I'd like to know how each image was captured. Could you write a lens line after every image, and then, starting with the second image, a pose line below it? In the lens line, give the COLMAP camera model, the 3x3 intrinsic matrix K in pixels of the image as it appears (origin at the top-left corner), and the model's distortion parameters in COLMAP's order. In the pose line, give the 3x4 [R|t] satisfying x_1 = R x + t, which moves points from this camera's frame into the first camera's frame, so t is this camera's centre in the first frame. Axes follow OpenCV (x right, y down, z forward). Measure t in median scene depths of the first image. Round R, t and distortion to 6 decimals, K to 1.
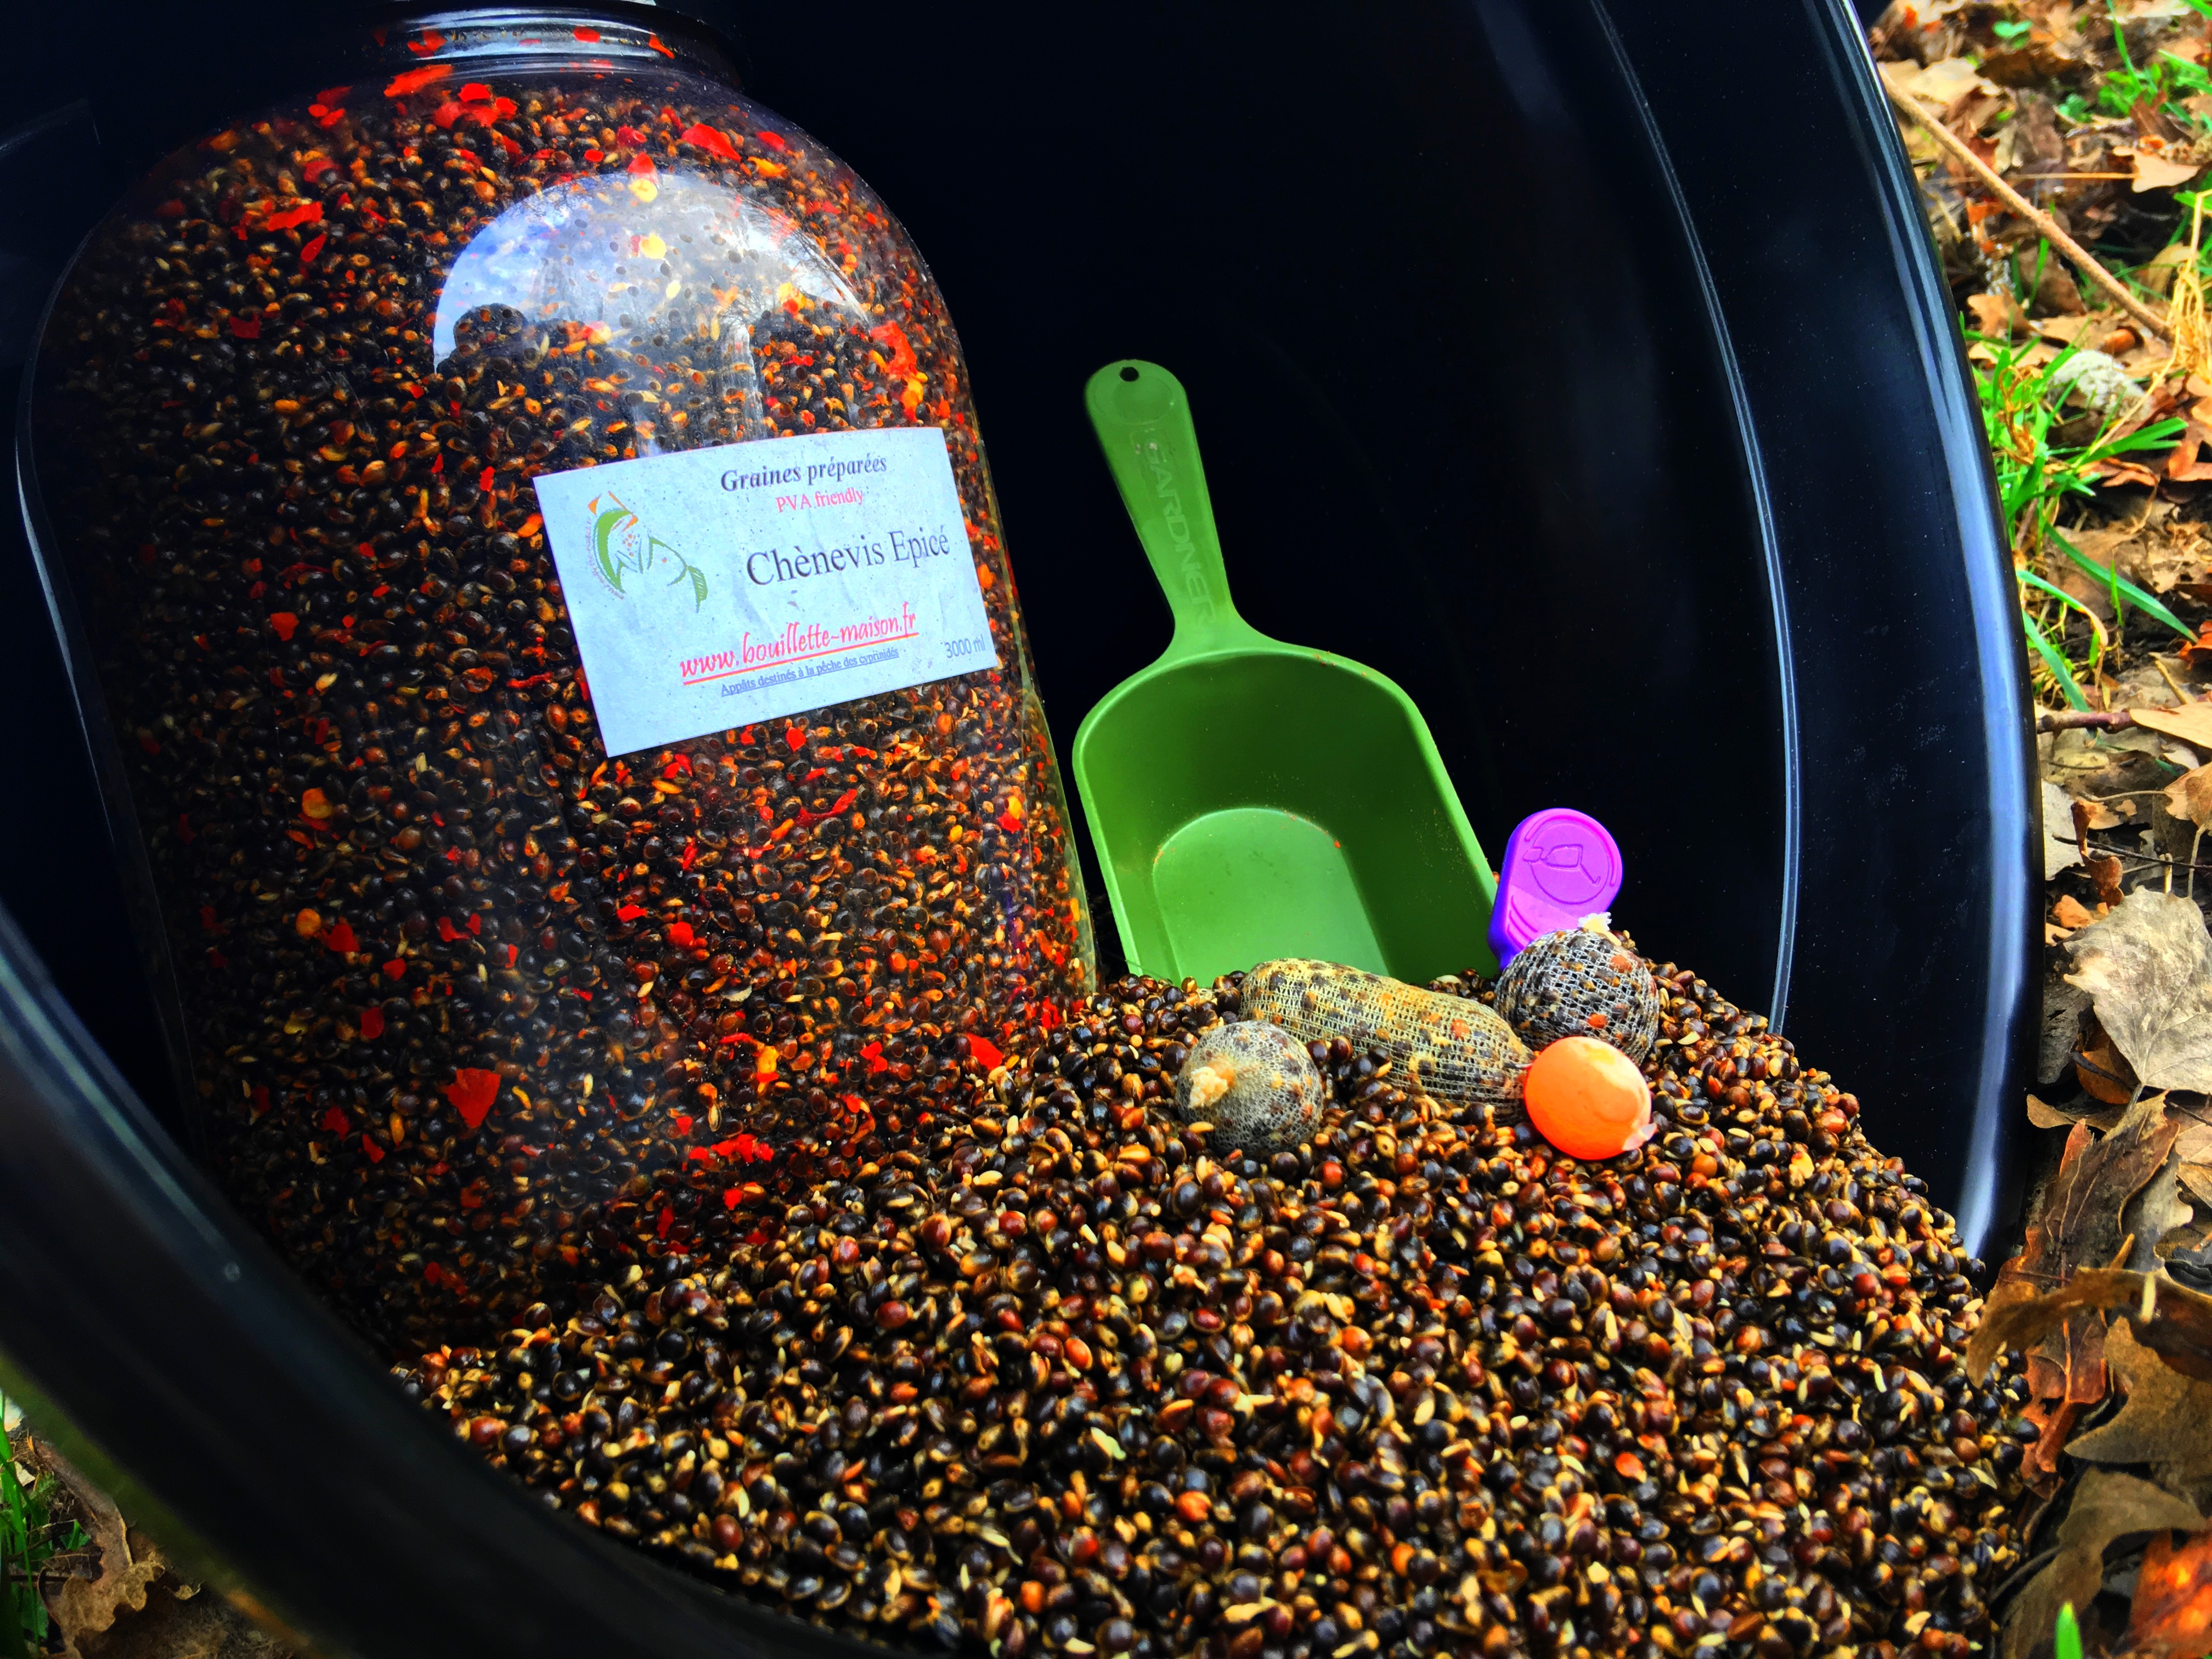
lens RADIAL K [[1994.7, 0, 1117.7], [0, 1994.7, 797.7], [0, 0, 1]] dist [0.117052, -0.202152]
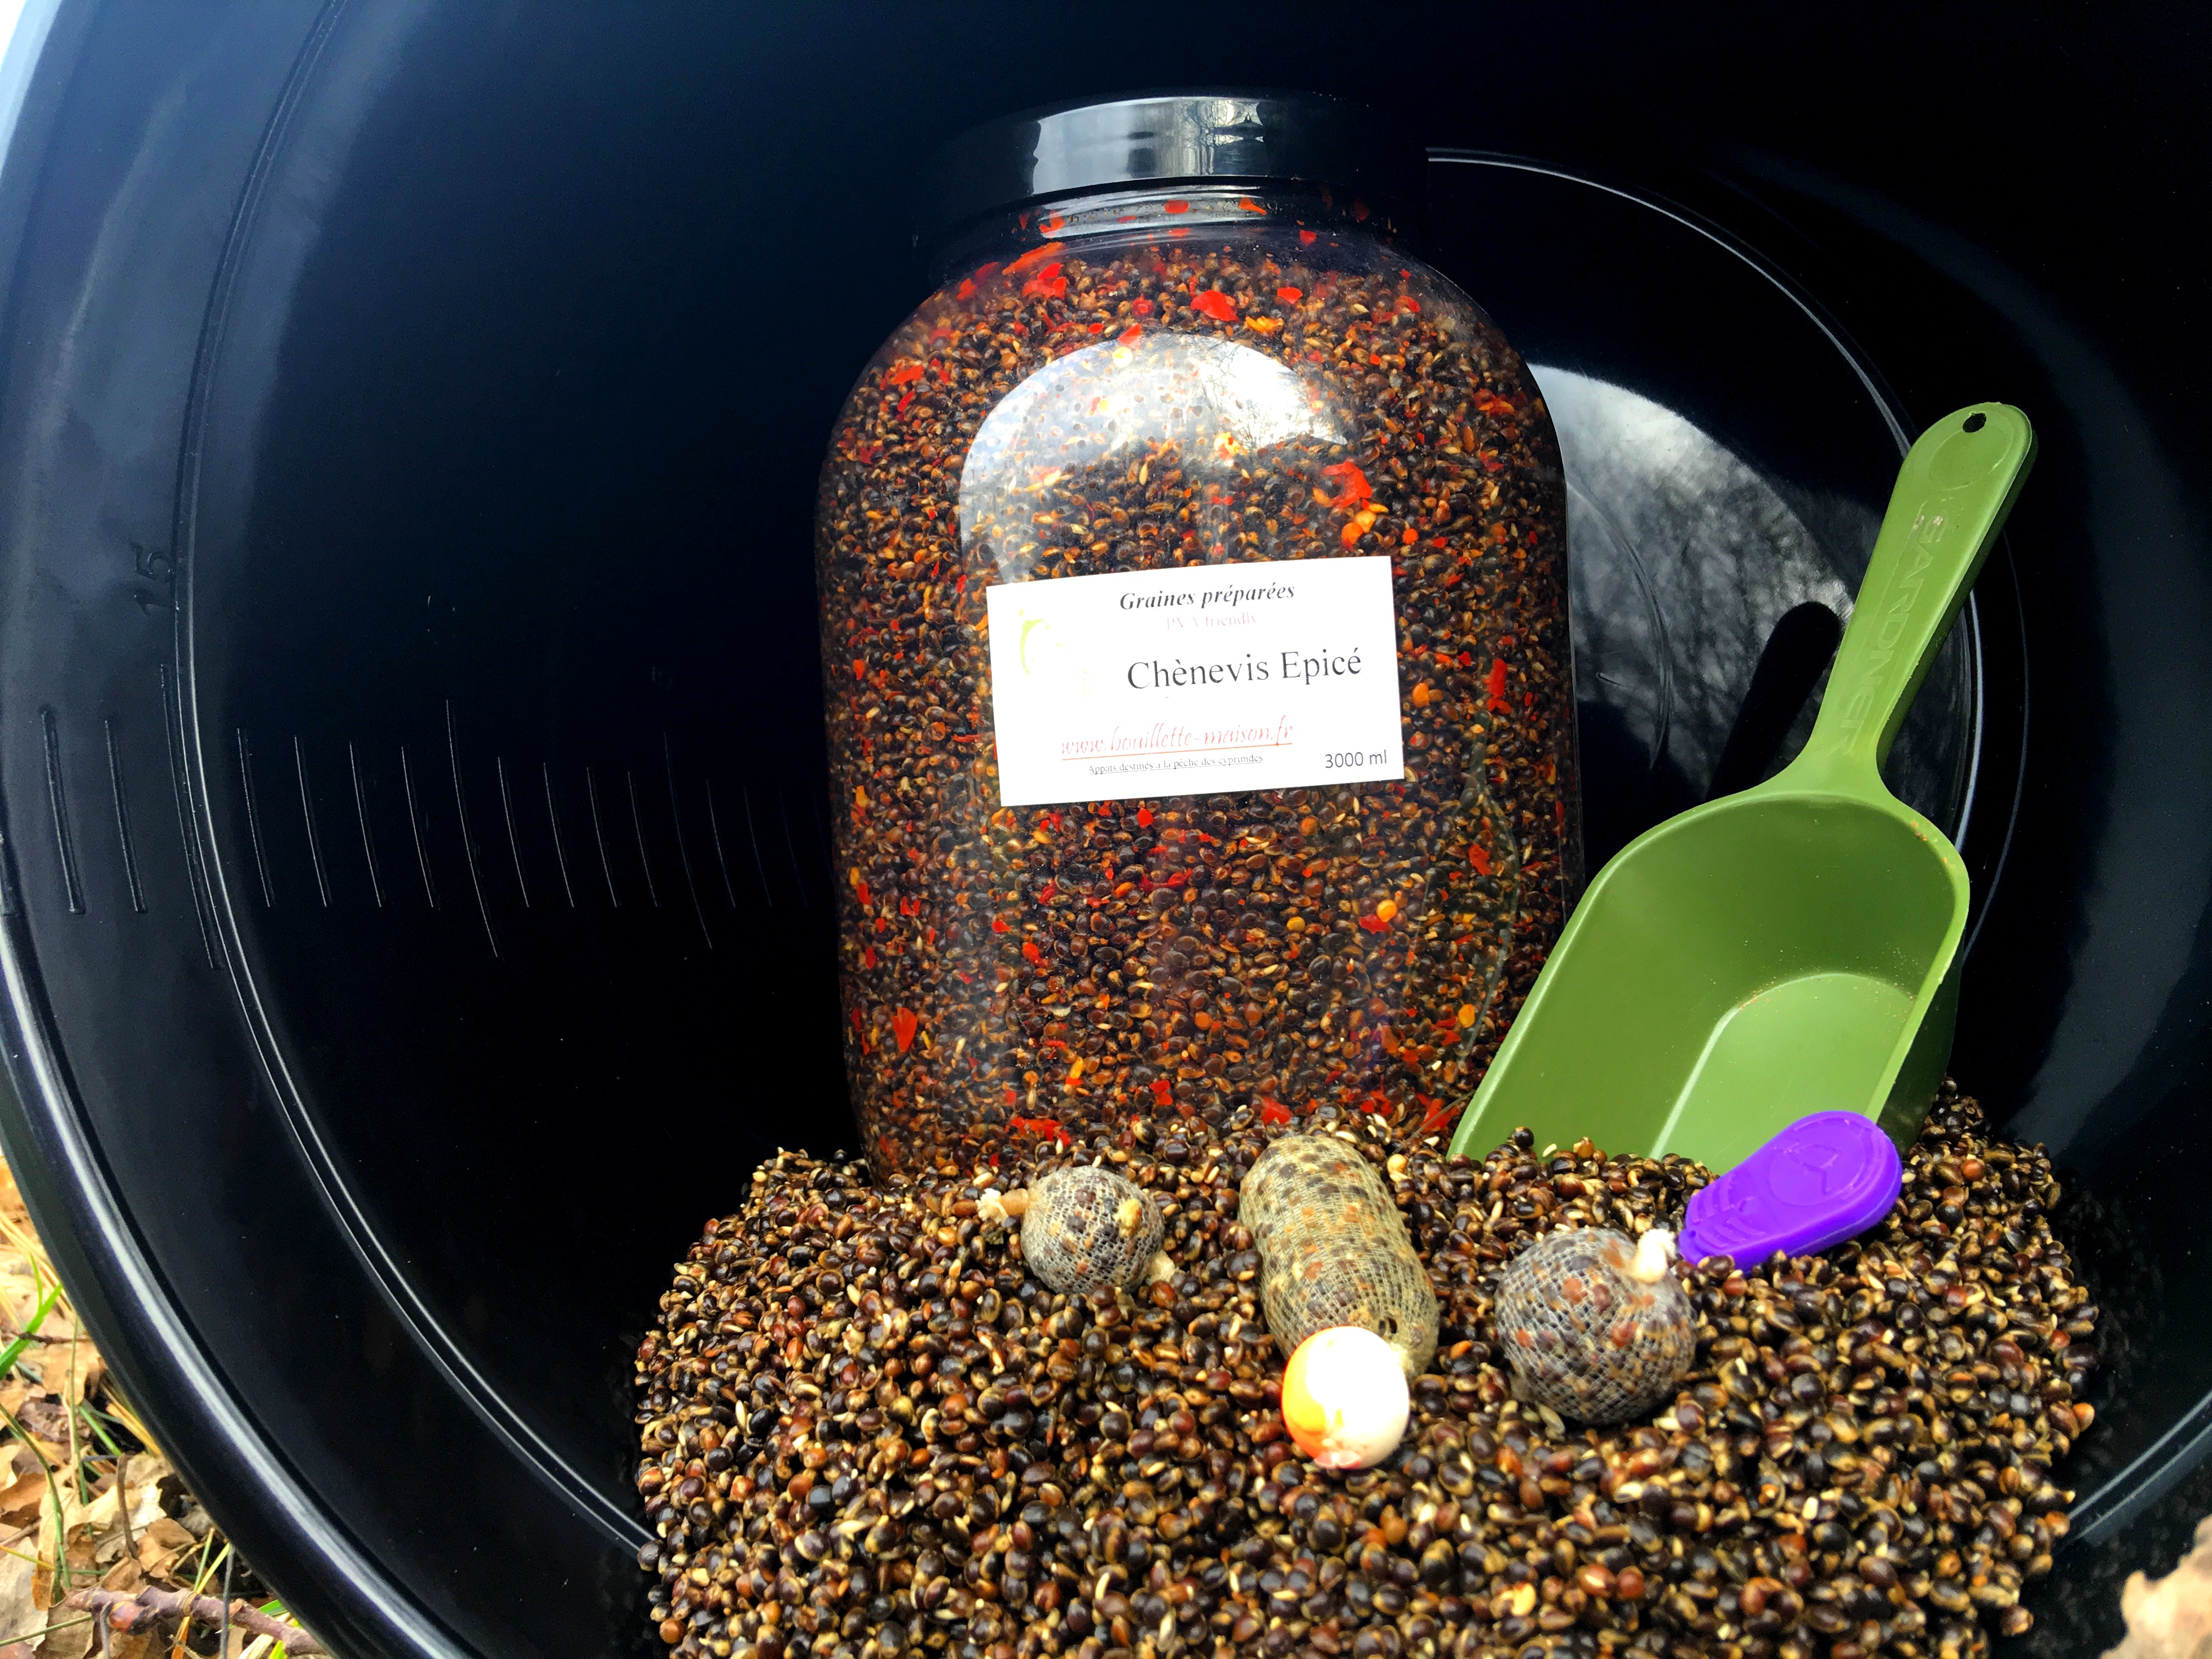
lens RADIAL K [[1994.7, 0, 1117.7], [0, 1994.7, 797.7], [0, 0, 1]] dist [0.117052, -0.202152]
pose [[0.678386, 0.203614, -0.705927, 0.671891], [-0.147153, 0.979016, 0.140971, -0.208067], [0.719818, 0.008247, 0.694114, 0.154329]]
